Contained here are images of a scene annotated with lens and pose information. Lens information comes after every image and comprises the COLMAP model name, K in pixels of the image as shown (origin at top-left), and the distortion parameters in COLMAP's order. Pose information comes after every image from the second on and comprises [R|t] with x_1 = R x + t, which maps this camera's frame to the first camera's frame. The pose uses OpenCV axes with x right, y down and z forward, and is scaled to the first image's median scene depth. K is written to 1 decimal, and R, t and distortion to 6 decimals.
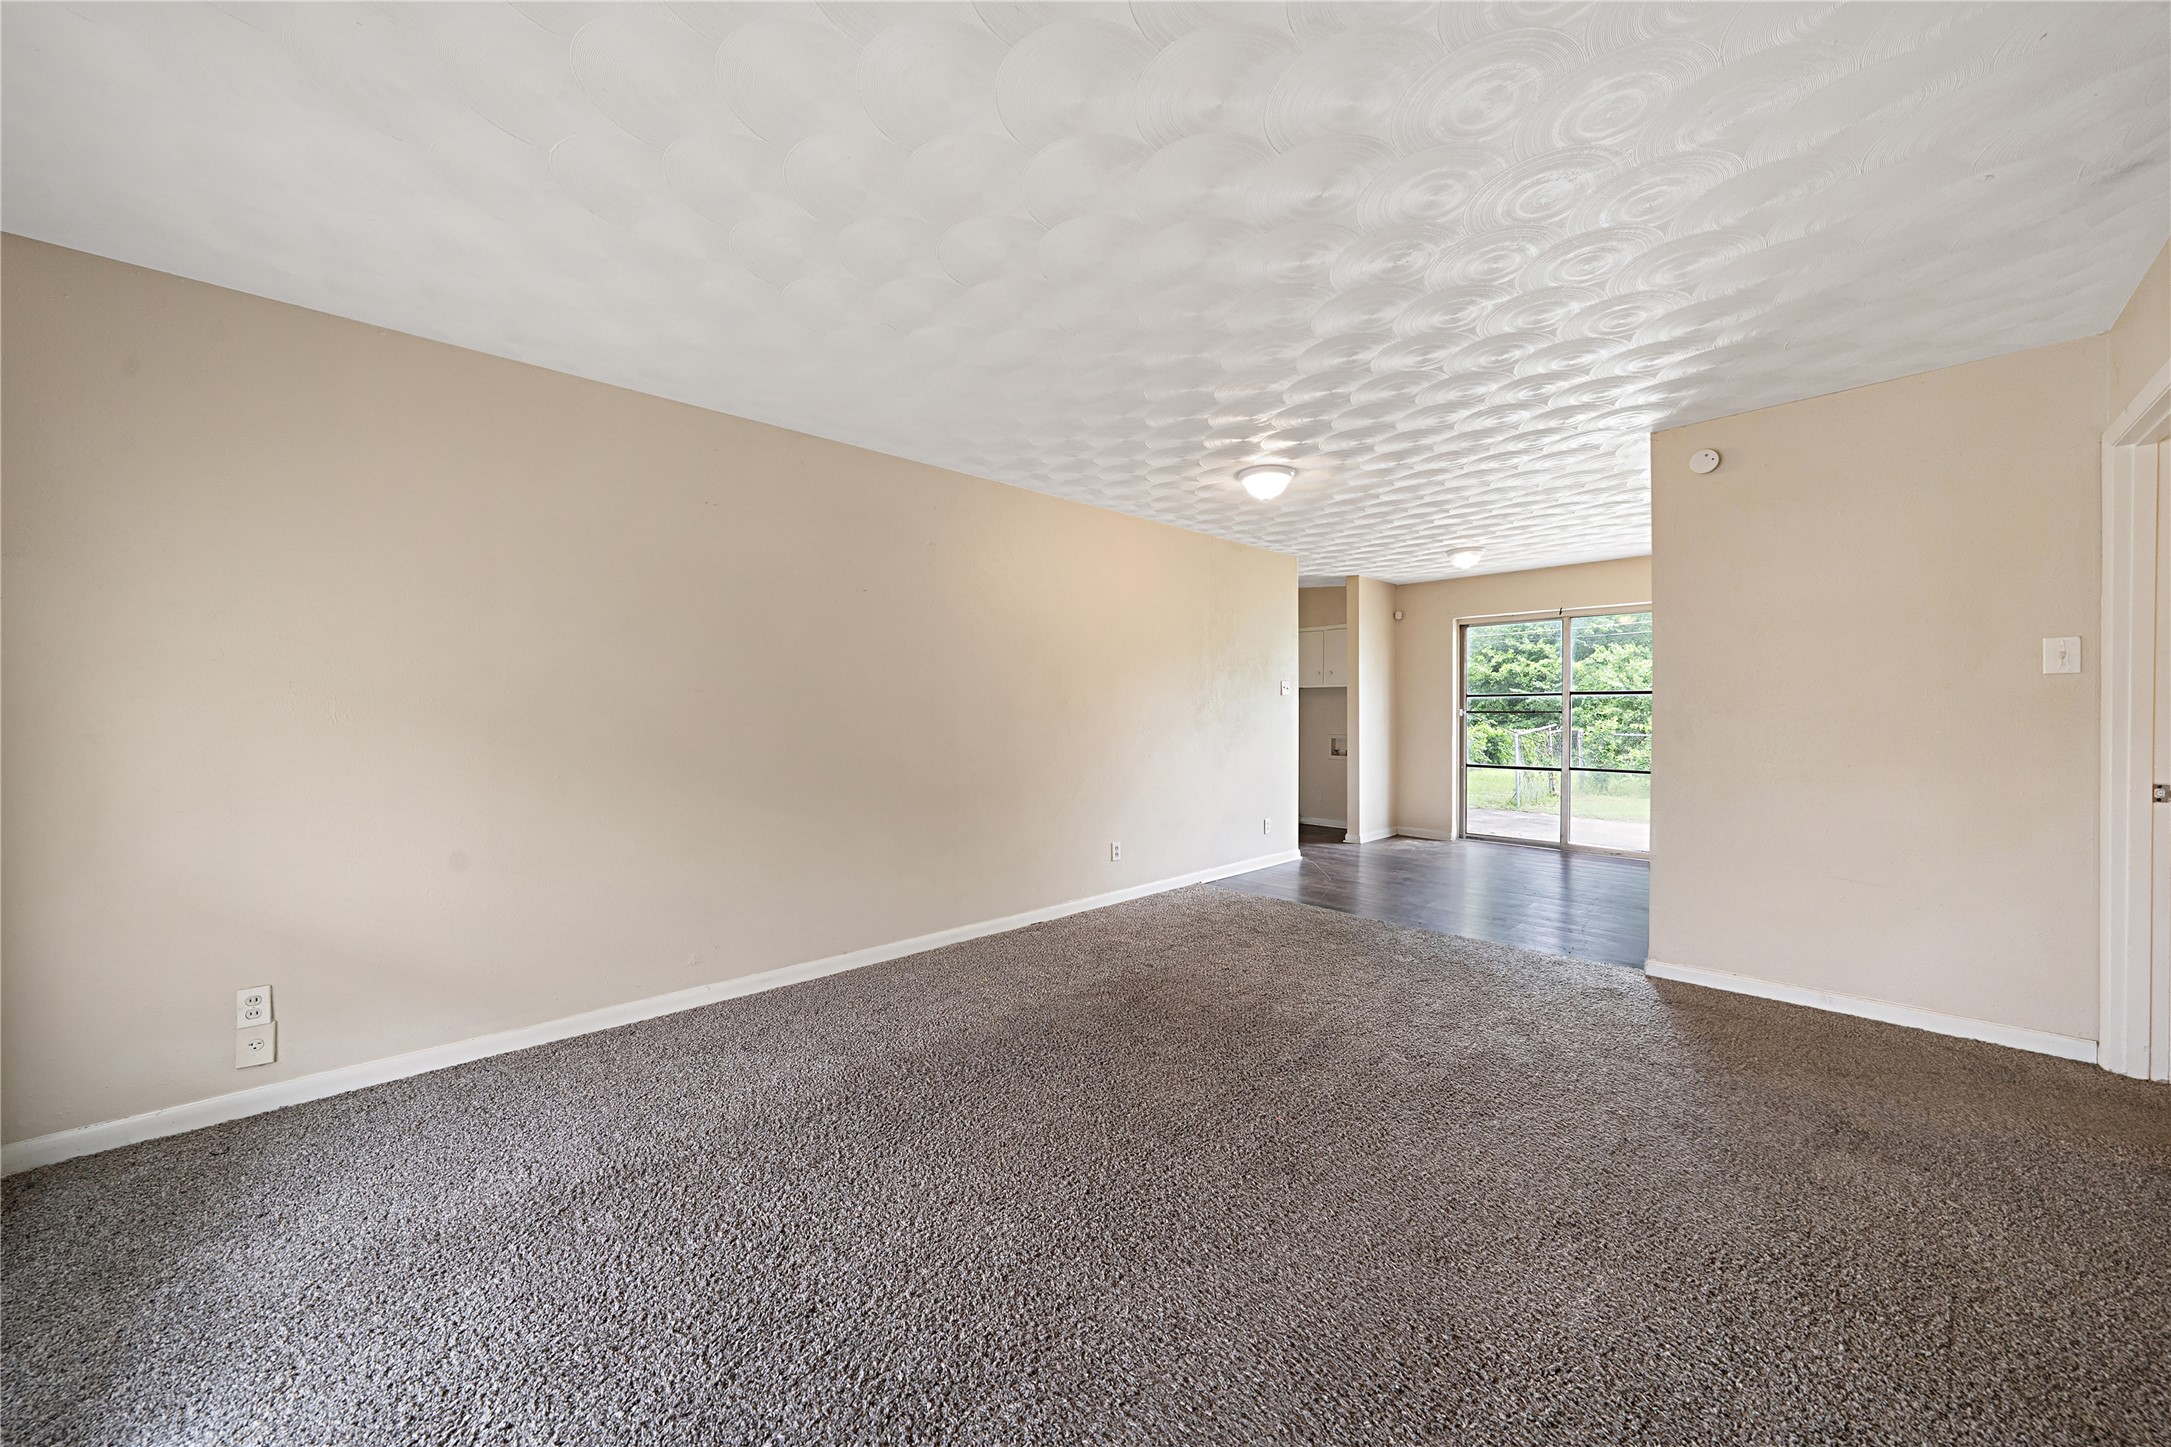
lens RADIAL K [[751.4, 0, 1088.9], [0, 751.4, 717.3], [0, 0, 1]] dist [-0.016497, 0.000325]
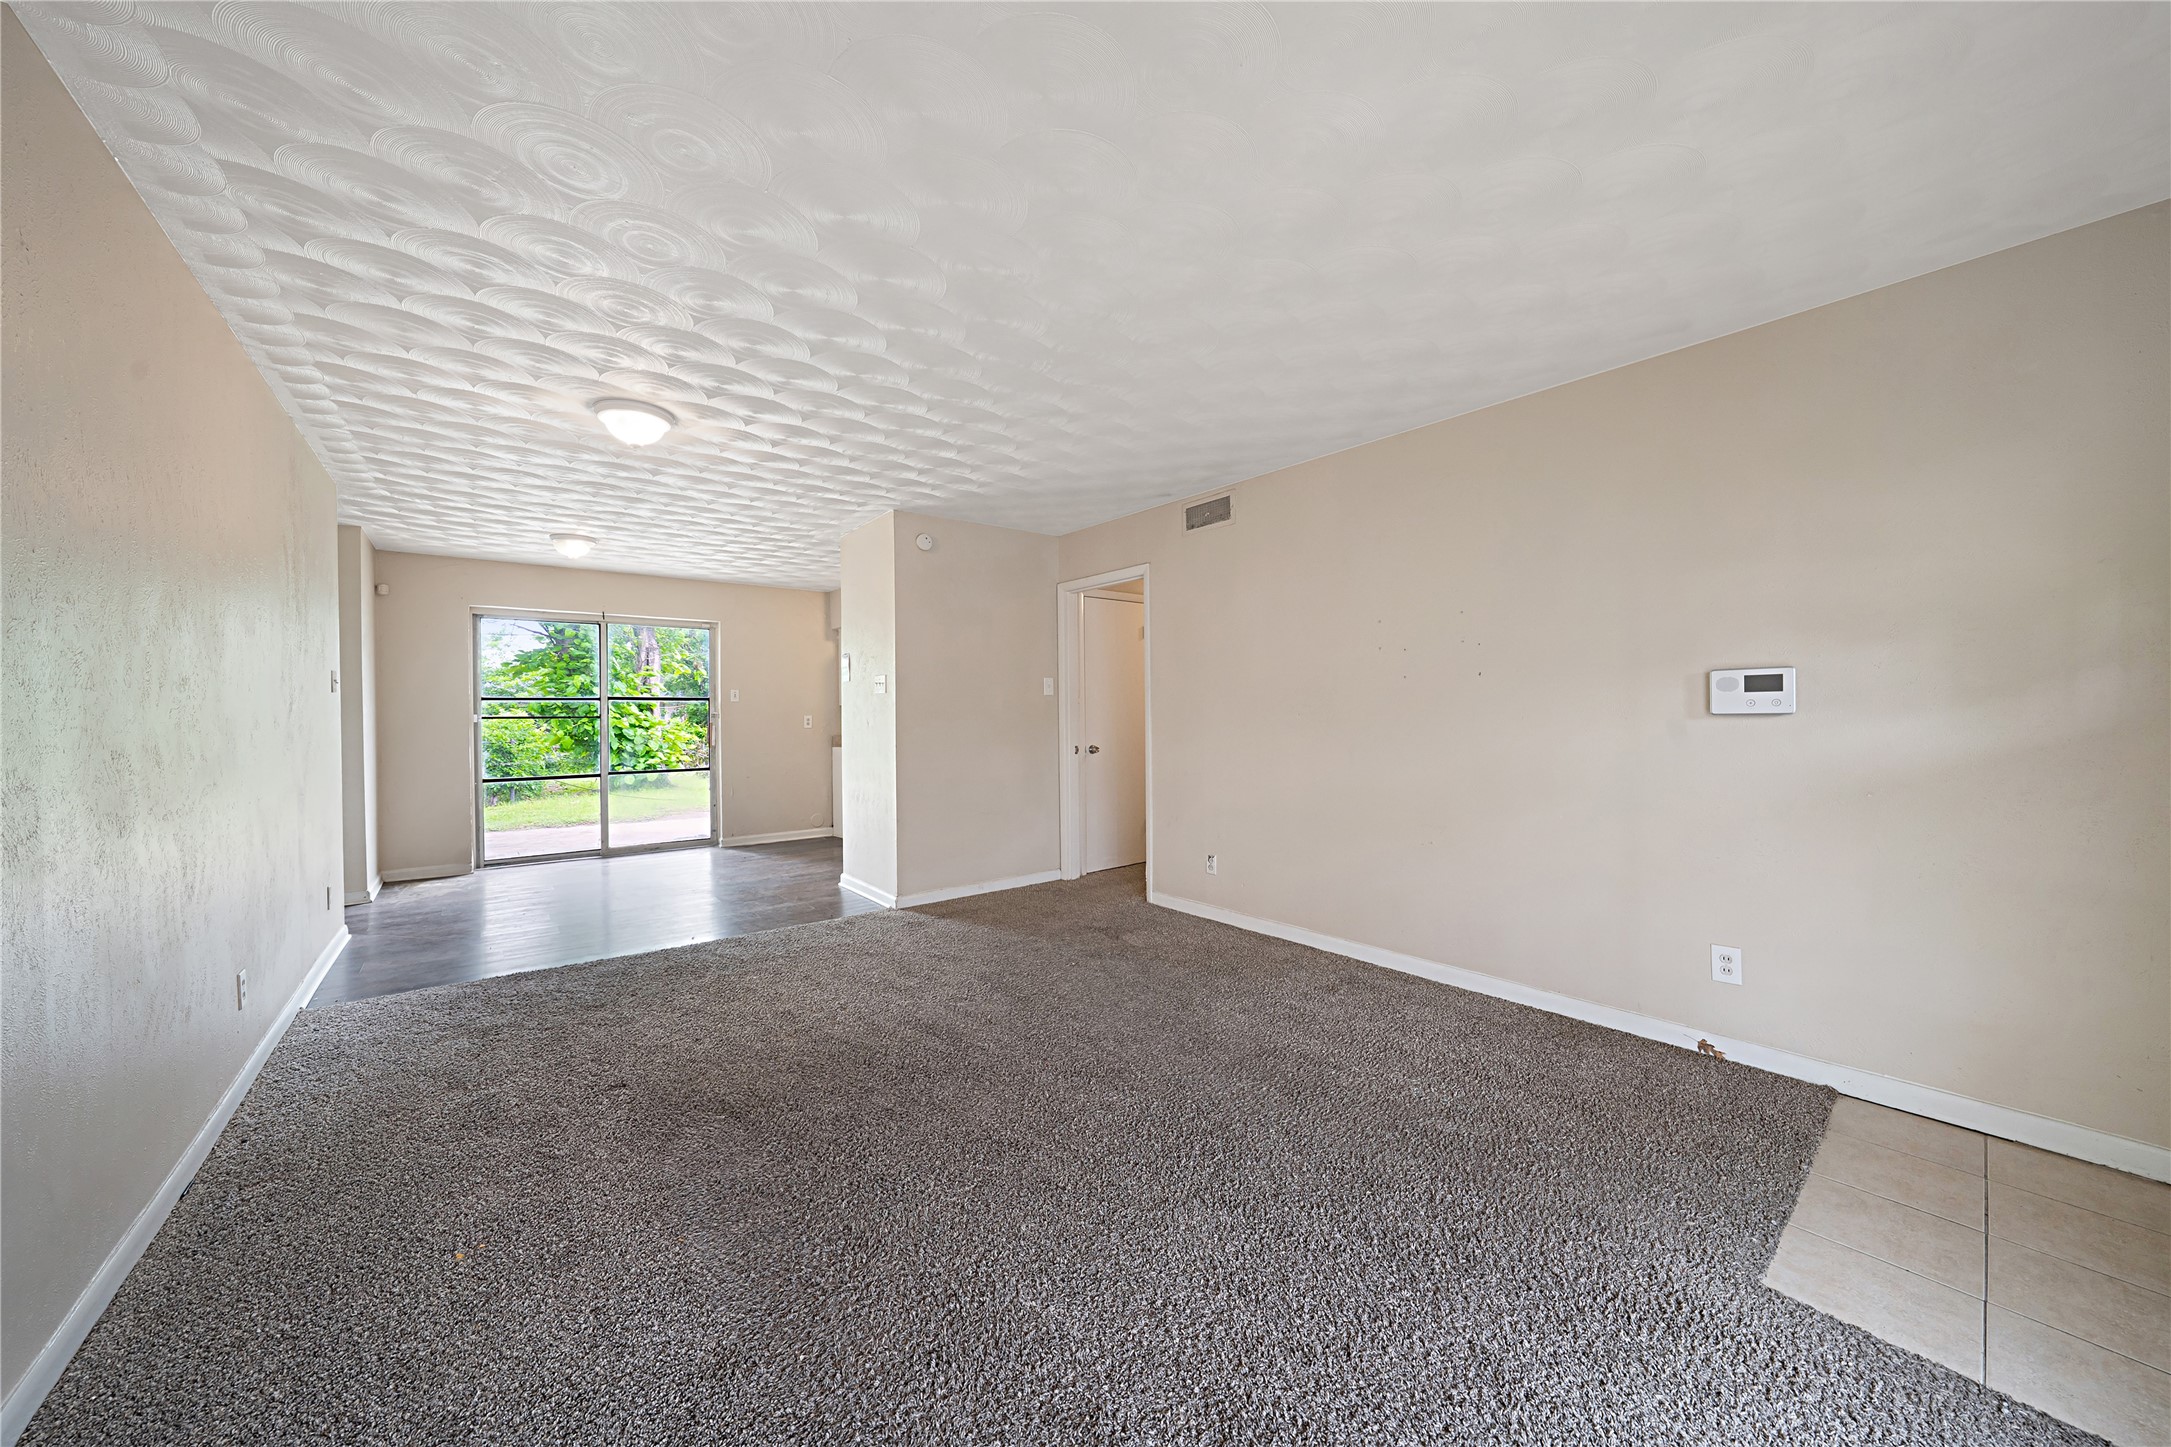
lens RADIAL K [[751.4, 0, 1086.1], [0, 751.4, 722.7], [0, 0, 1]] dist [-0.016497, 0.000325]
pose [[0.100048, -0.016563, 0.994845, -0.493511], [0.013778, 0.999789, 0.015260, -0.008900], [-0.994887, 0.012180, 0.100255, 0.441376]]
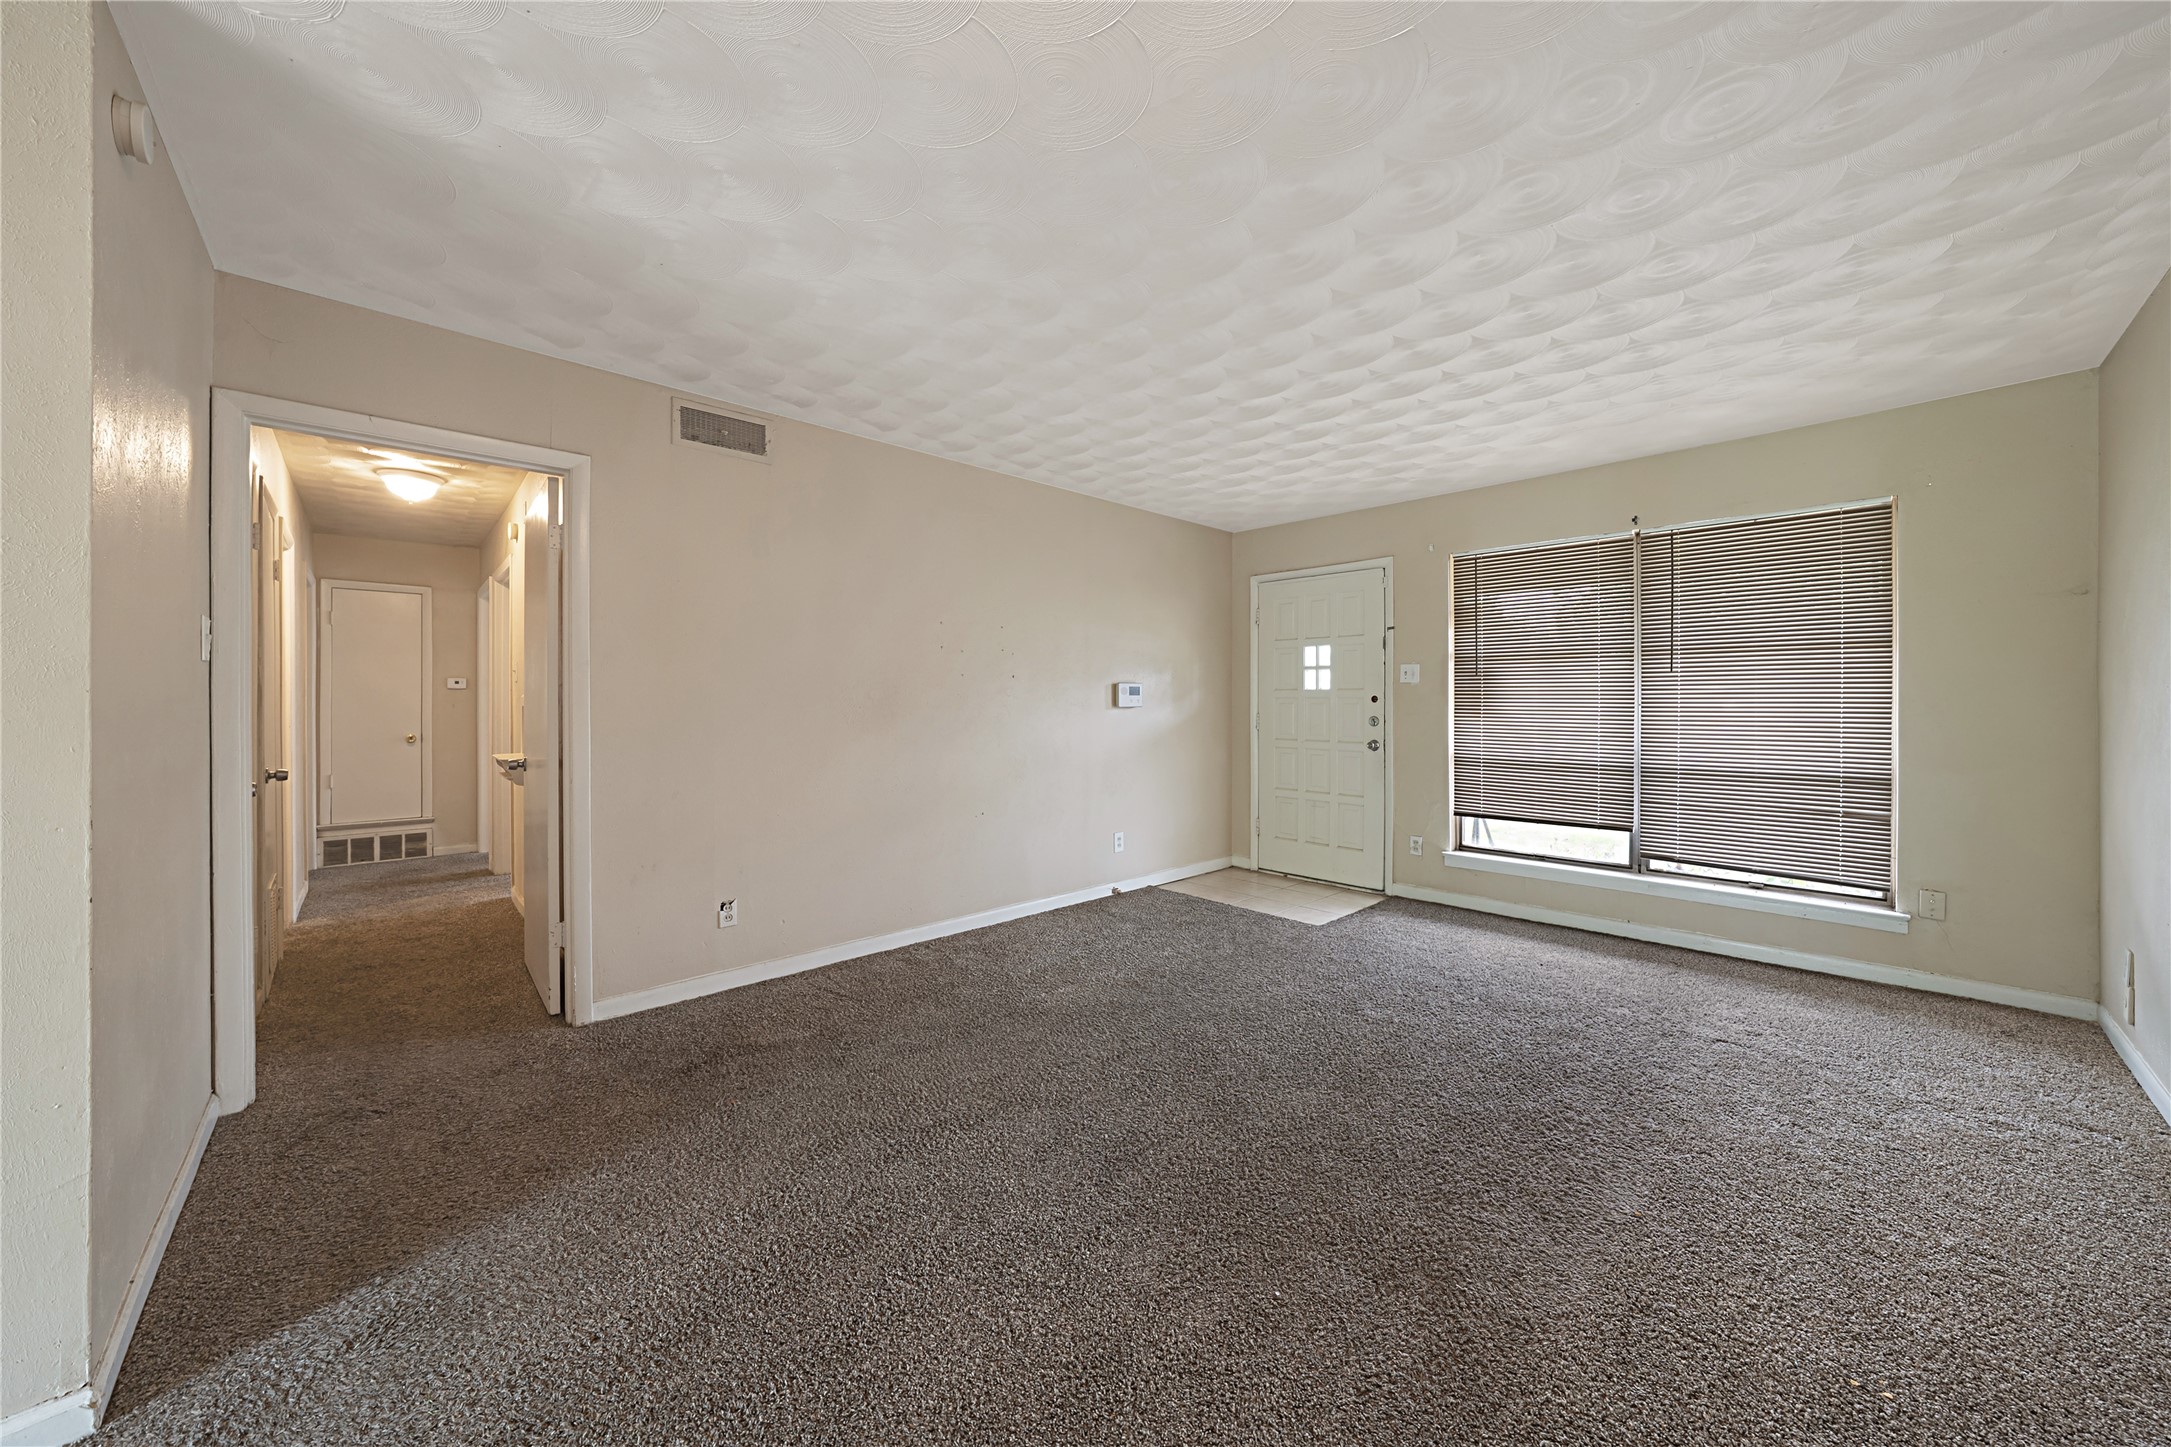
lens RADIAL K [[751.4, 0, 1083.8], [0, 751.4, 707.3], [0, 0, 1]] dist [-0.016497, 0.000325]
pose [[-0.999527, -0.001558, 0.030718, 0.201921], [-0.001231, 0.999942, 0.010671, -0.011212], [-0.030733, 0.010628, -0.999471, 1.145962]]
